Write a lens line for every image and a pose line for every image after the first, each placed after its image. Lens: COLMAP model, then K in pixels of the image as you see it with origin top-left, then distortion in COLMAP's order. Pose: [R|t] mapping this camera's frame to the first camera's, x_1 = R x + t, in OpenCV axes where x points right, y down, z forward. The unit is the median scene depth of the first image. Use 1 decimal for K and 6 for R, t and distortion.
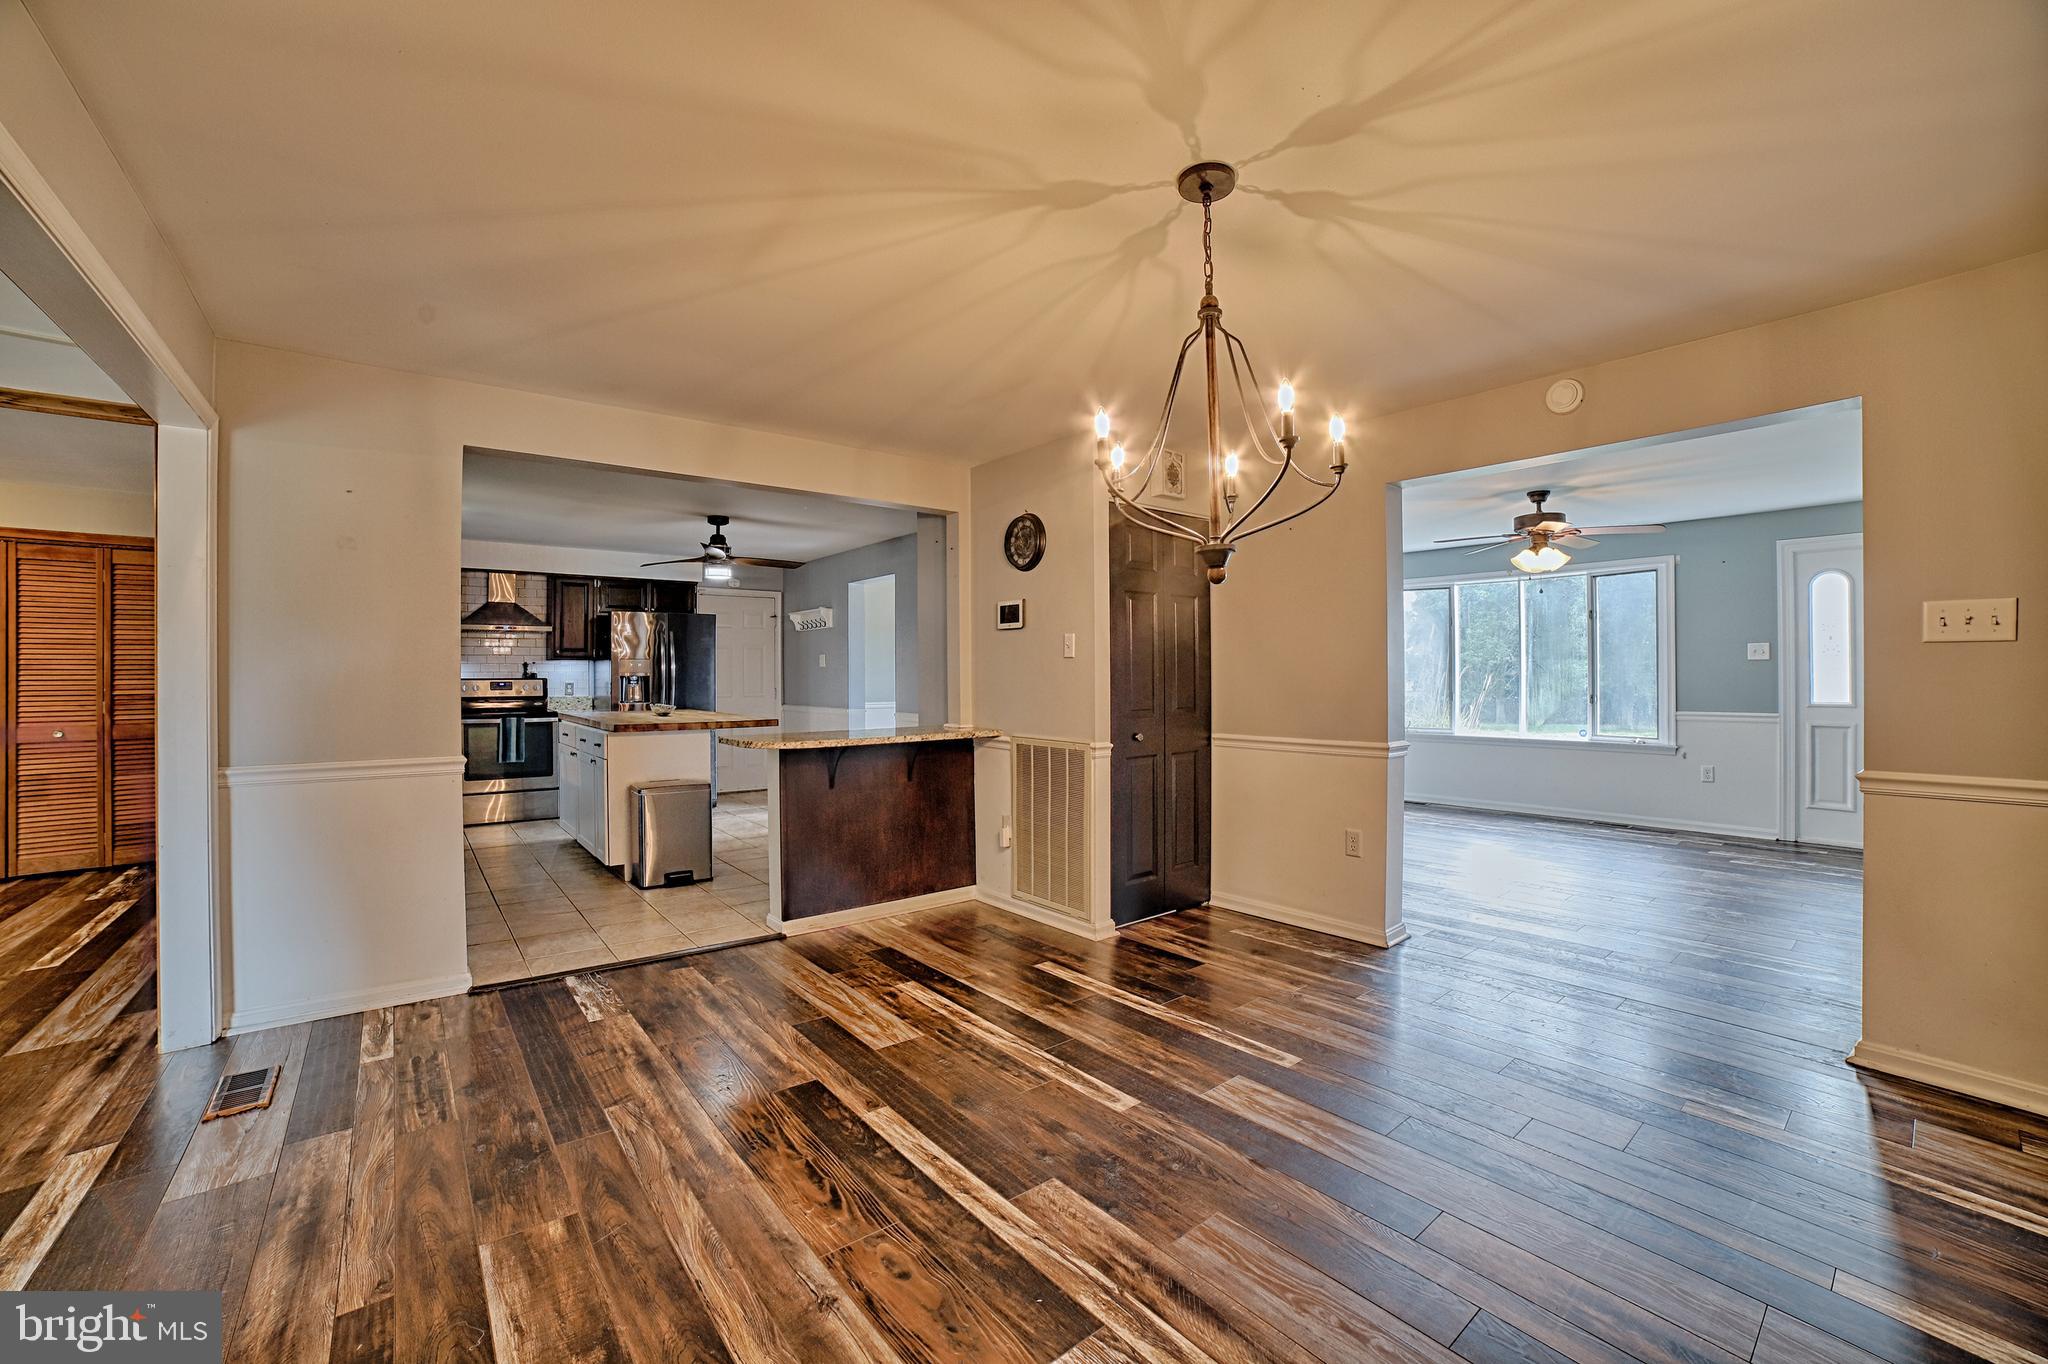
lens RADIAL K [[818.1, 0, 1014.9], [0, 818.1, 674.6], [0, 0, 1]] dist [-0.101544, 0.032353]
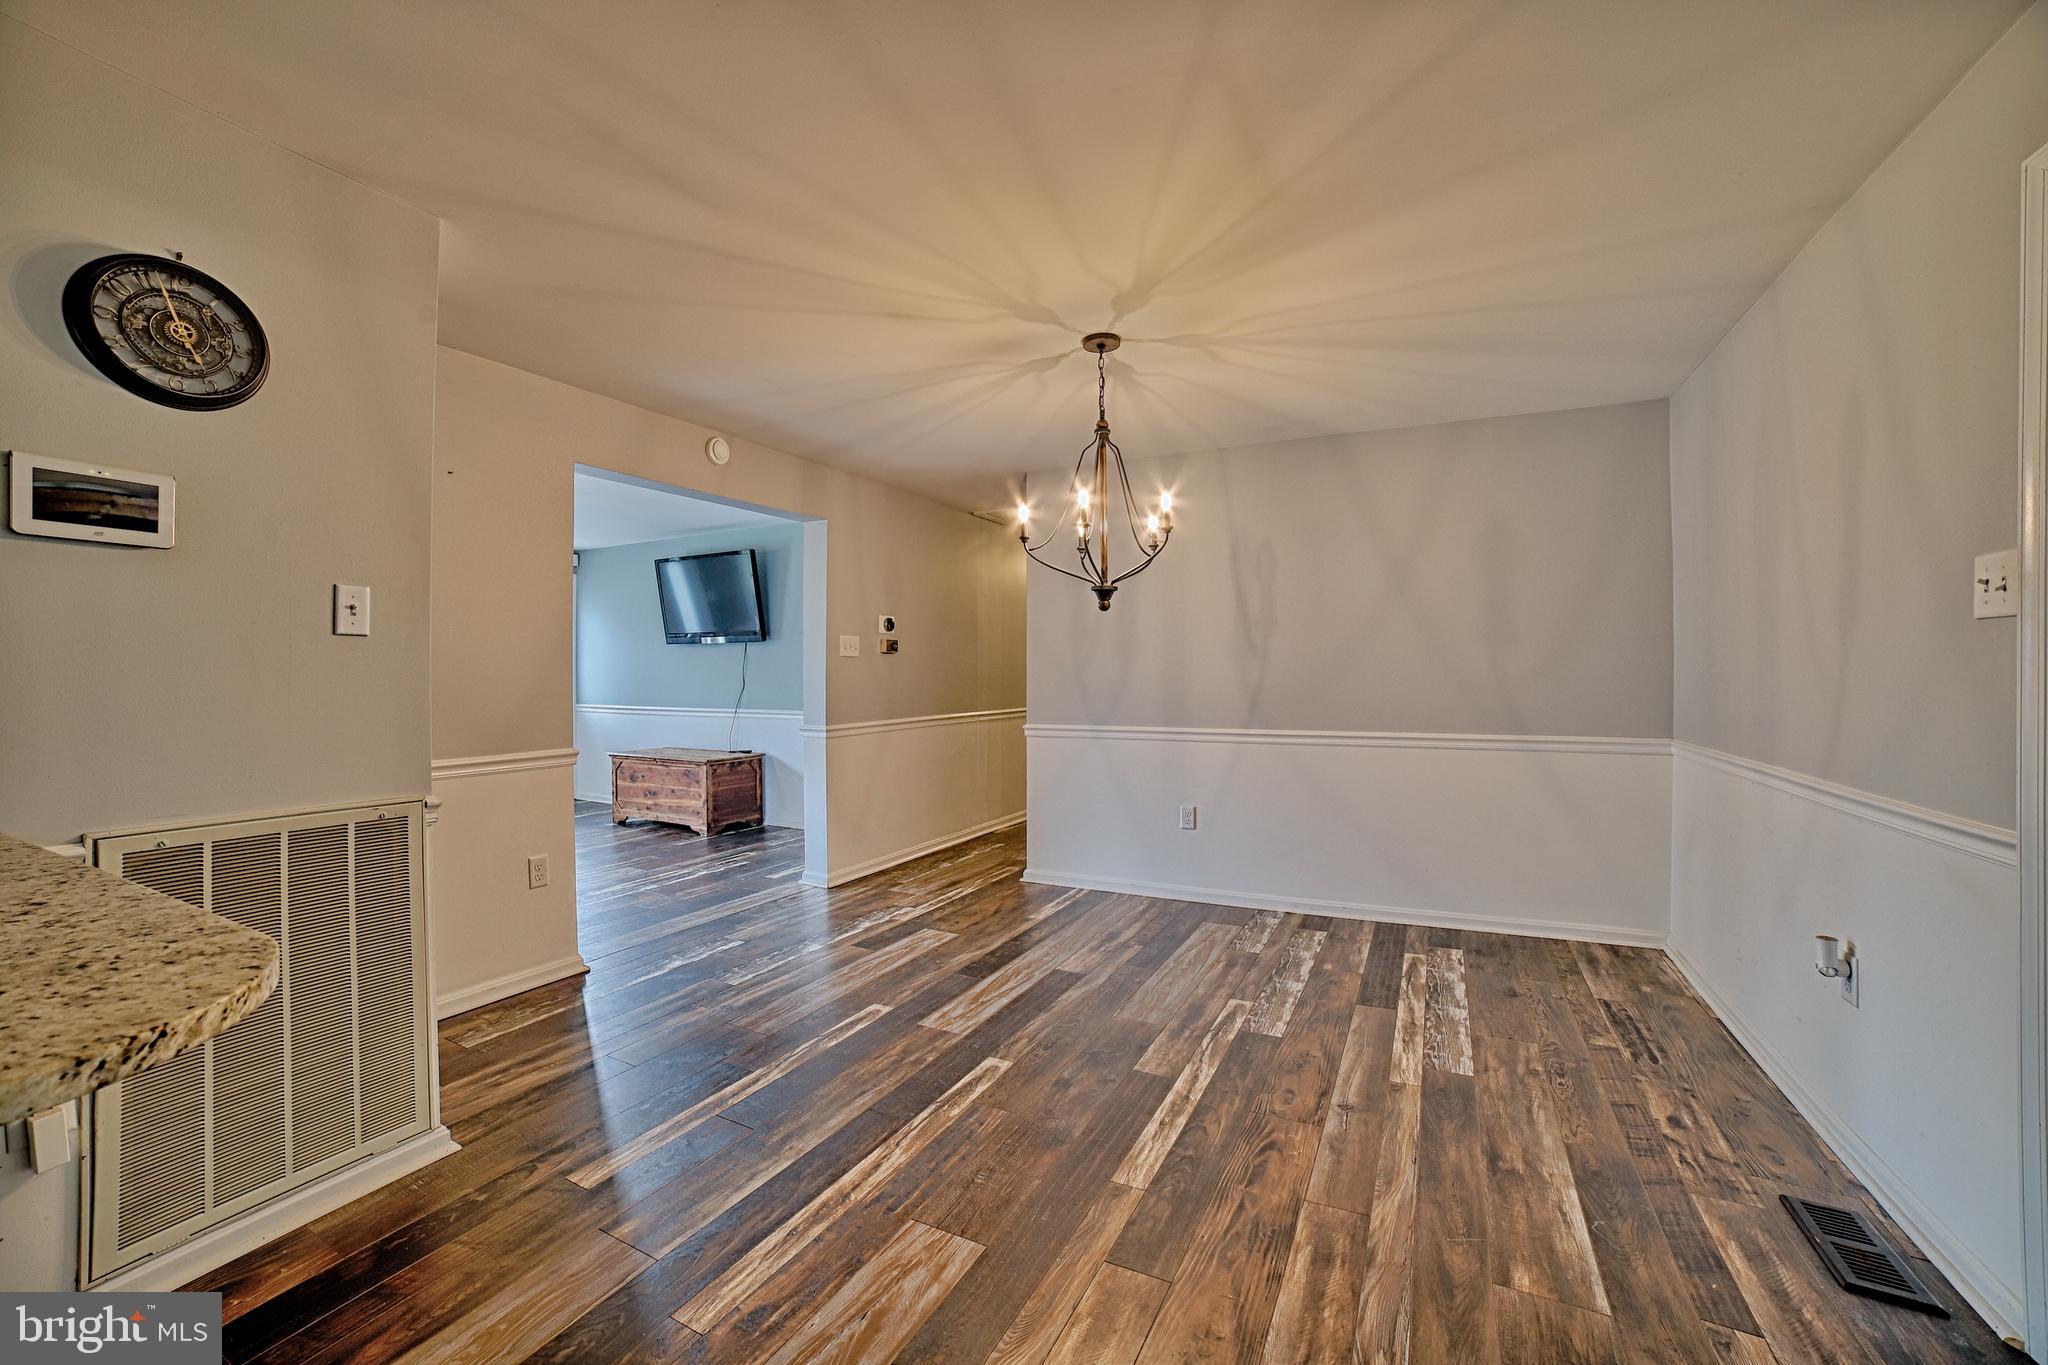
lens RADIAL K [[818.1, 0, 1014.9], [0, 818.1, 675.1], [0, 0, 1]] dist [-0.101544, 0.032353]
pose [[-0.403596, 0.004137, 0.914928, -1.027132], [0.000885, 0.999991, -0.004131, 0.013333], [-0.914937, -0.000857, -0.403596, 1.659396]]
